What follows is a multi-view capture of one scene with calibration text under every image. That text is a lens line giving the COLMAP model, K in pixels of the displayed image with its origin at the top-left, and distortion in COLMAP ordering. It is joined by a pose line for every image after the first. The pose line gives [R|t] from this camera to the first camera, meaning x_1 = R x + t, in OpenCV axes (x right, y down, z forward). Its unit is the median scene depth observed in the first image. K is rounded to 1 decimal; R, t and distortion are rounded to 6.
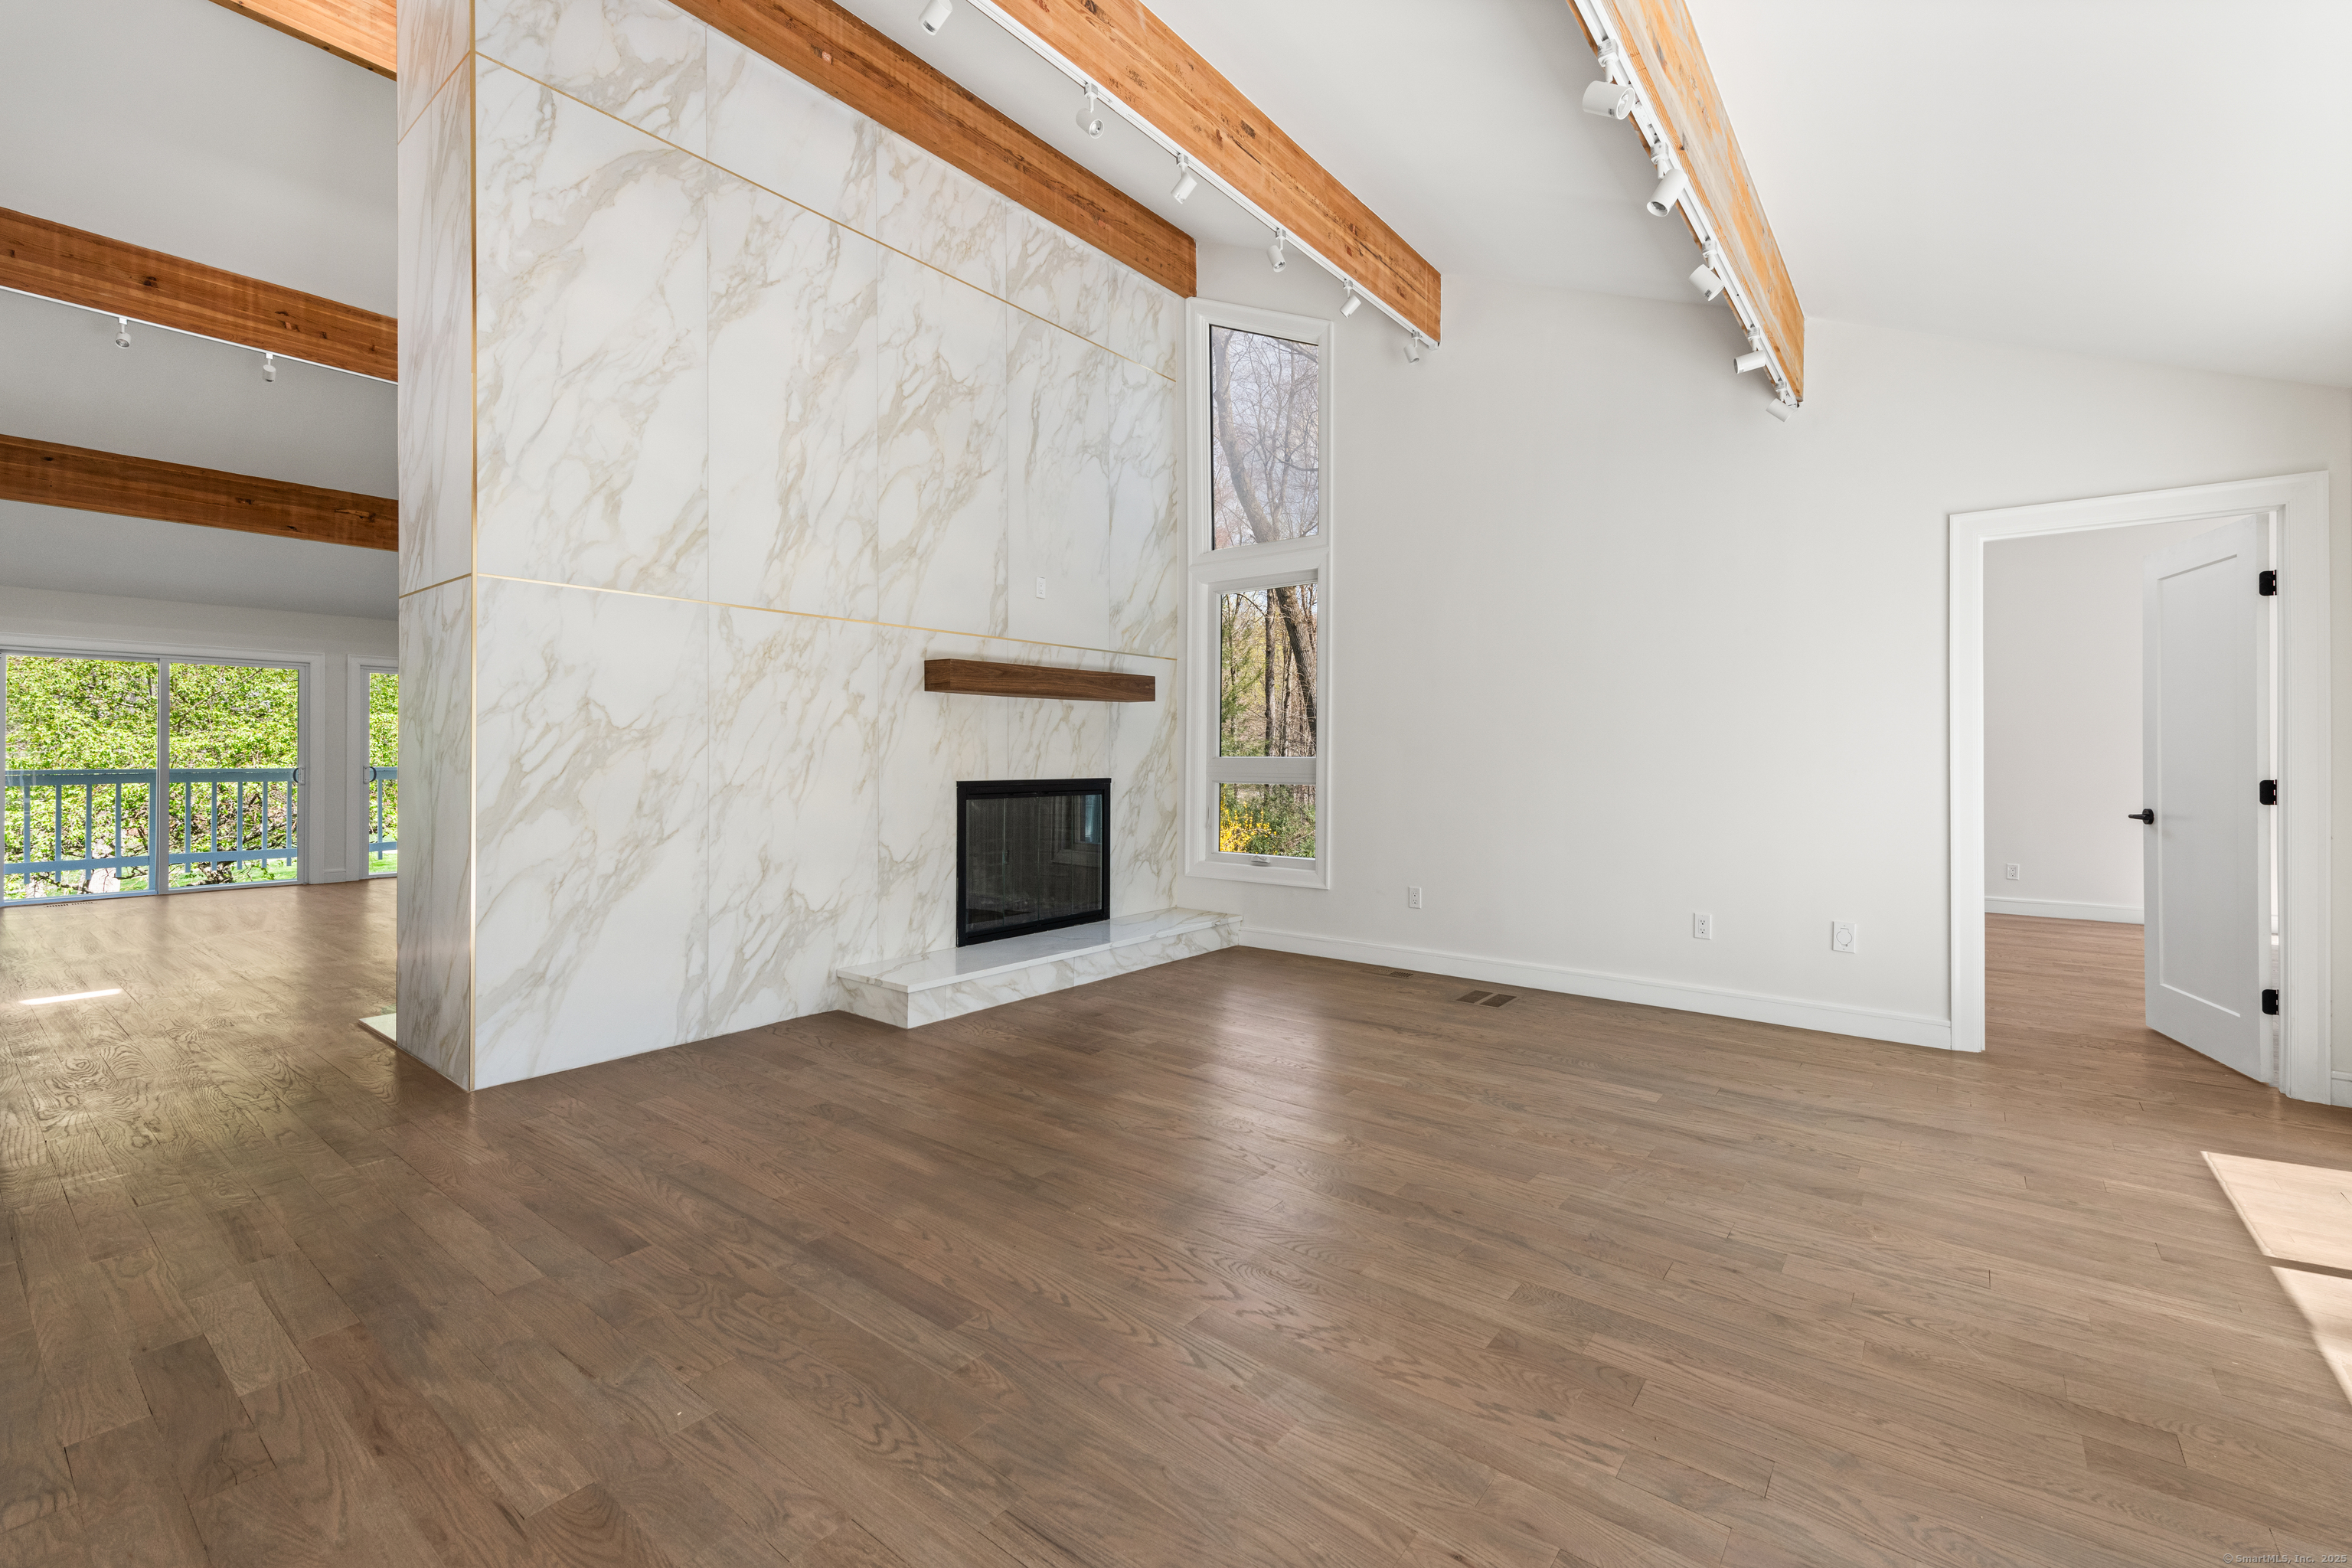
lens RADIAL K [[993.3, 0, 1177.2], [0, 993.3, 763.5], [0, 0, 1]] dist [0.009029, -0.000183]
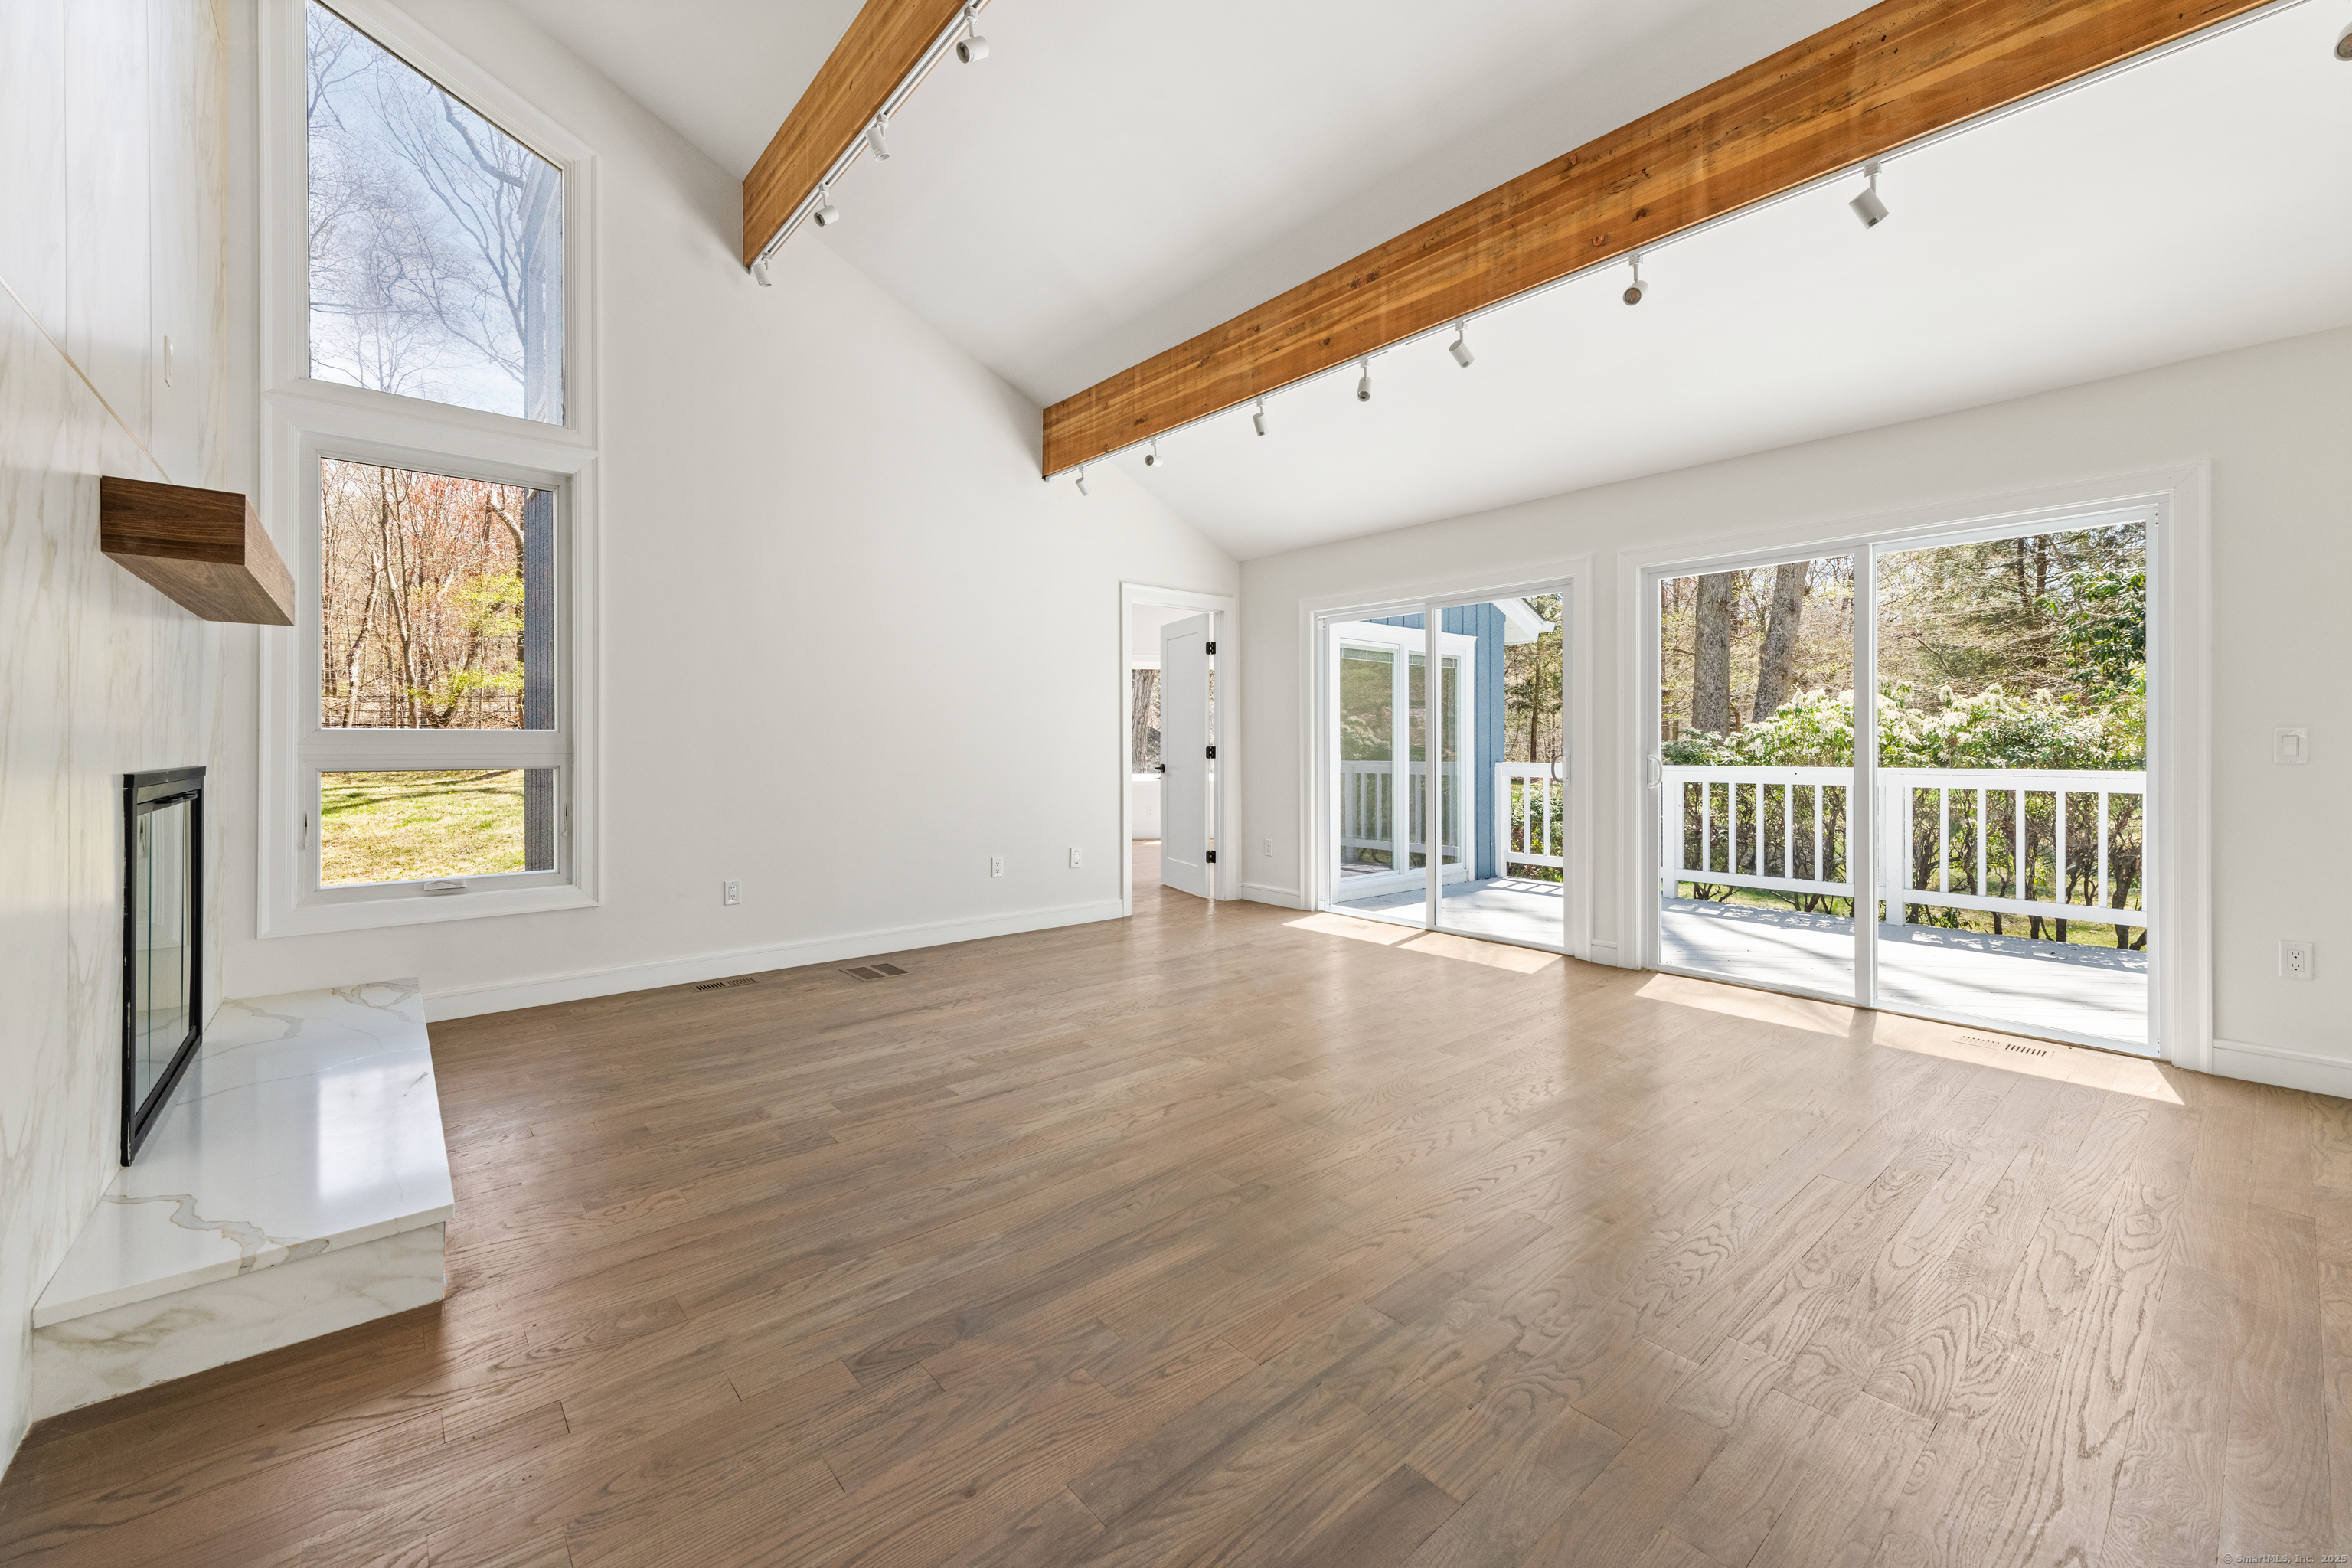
lens RADIAL K [[945.2, 0, 1198.2], [0, 945.2, 743.3], [0, 0, 1]] dist [0.001668, -0.000002]
pose [[0.182419, -0.000785, 0.983221, -0.727870], [0.008876, 0.999960, -0.000848, 0.011671], [-0.983181, 0.008882, 0.182418, 0.643311]]
